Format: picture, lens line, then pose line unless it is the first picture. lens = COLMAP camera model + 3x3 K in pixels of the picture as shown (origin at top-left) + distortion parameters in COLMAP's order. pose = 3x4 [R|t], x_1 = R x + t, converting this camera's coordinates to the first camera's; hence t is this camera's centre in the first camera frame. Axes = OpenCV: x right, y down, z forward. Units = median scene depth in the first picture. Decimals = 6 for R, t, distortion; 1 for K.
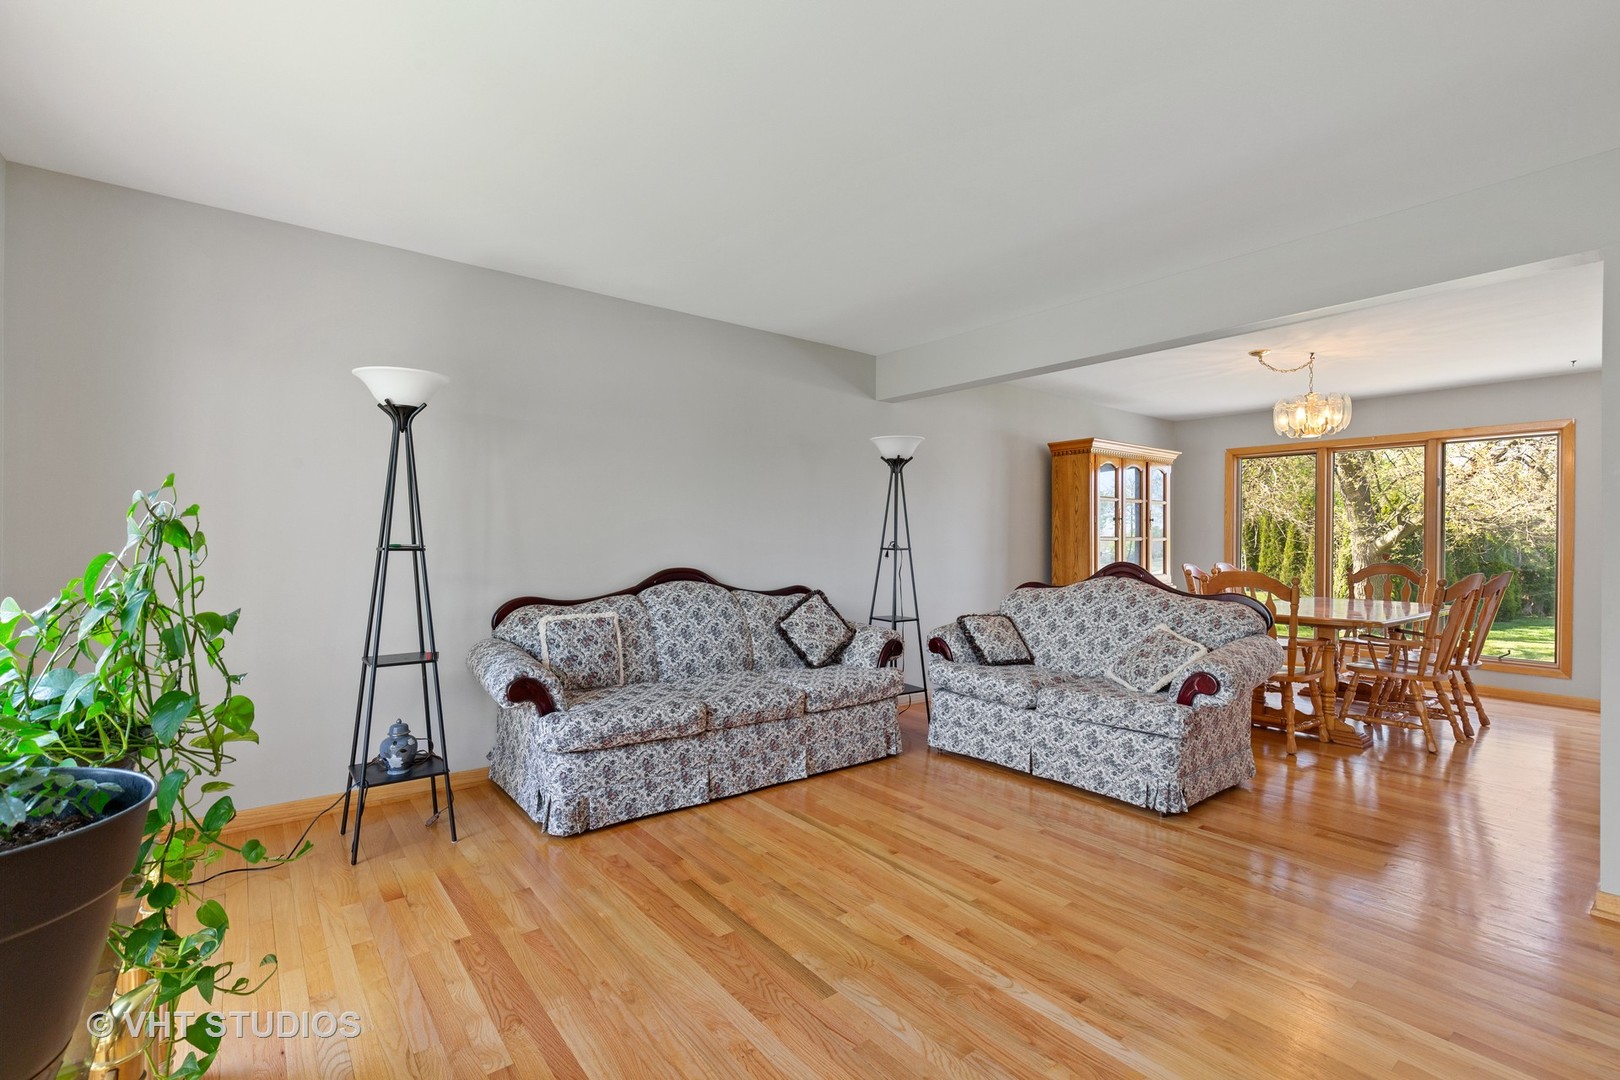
lens RADIAL K [[729.9, 0, 803.7], [0, 729.9, 549.2], [0, 0, 1]] dist [0.003970, 0.000769]
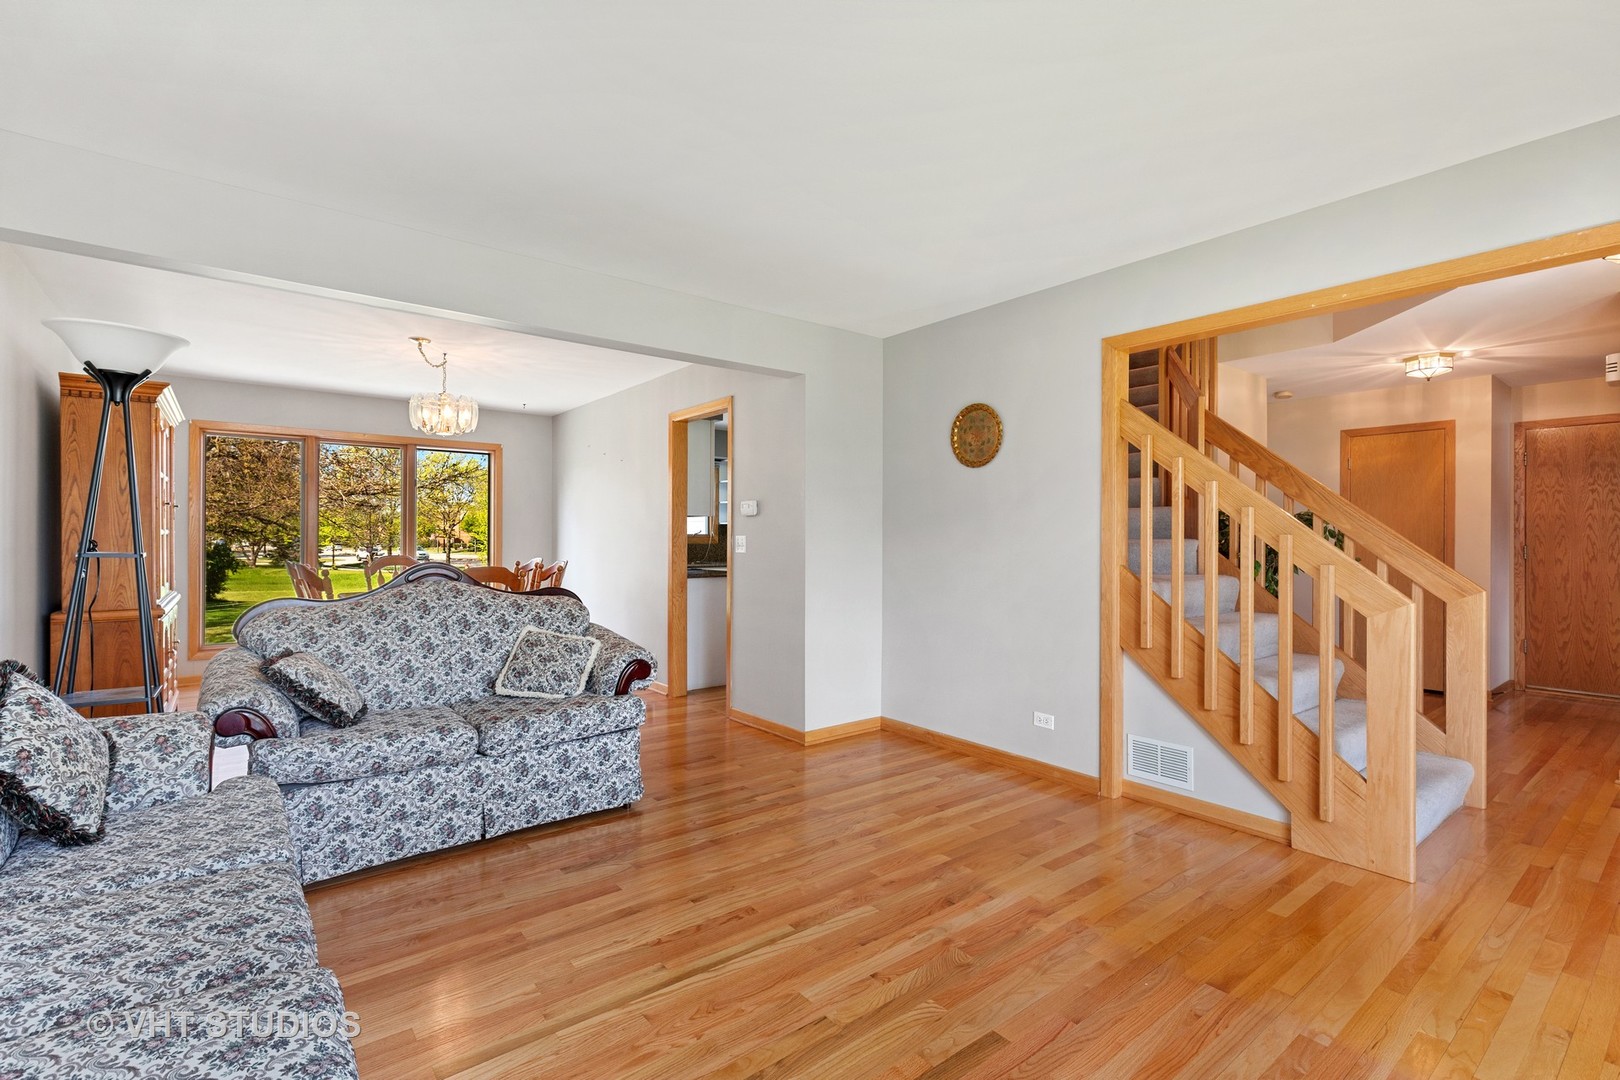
lens RADIAL K [[729.9, 0, 812.3], [0, 729.9, 536.9], [0, 0, 1]] dist [0.003970, 0.000769]
pose [[-0.011456, -0.004147, 0.999926, -0.412827], [0.005717, 0.999975, 0.004213, -0.012780], [-0.999918, 0.005765, -0.011432, 0.581242]]
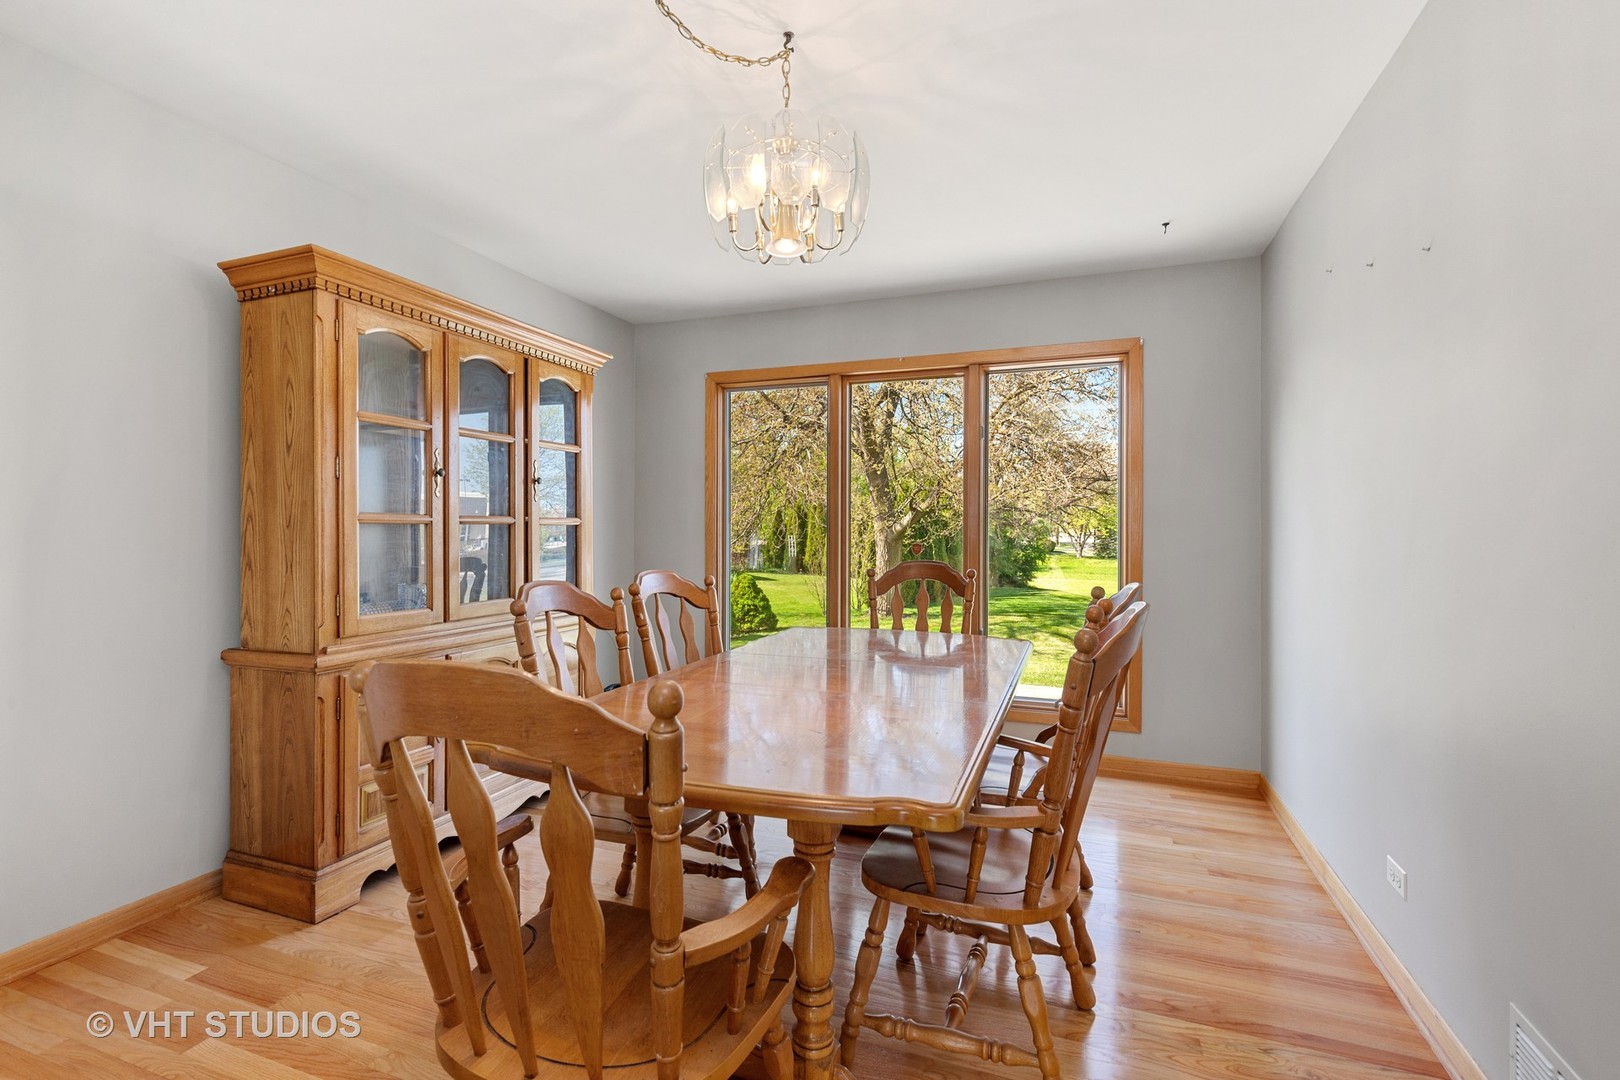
lens RADIAL K [[729.9, 0, 815.6], [0, 729.9, 537.7], [0, 0, 1]] dist [0.003970, 0.000769]
pose [[0.846838, -0.011076, 0.531736, 0.591096], [0.009389, 0.999939, 0.005876, -0.006040], [-0.531769, 0.000016, 0.846890, 0.784356]]
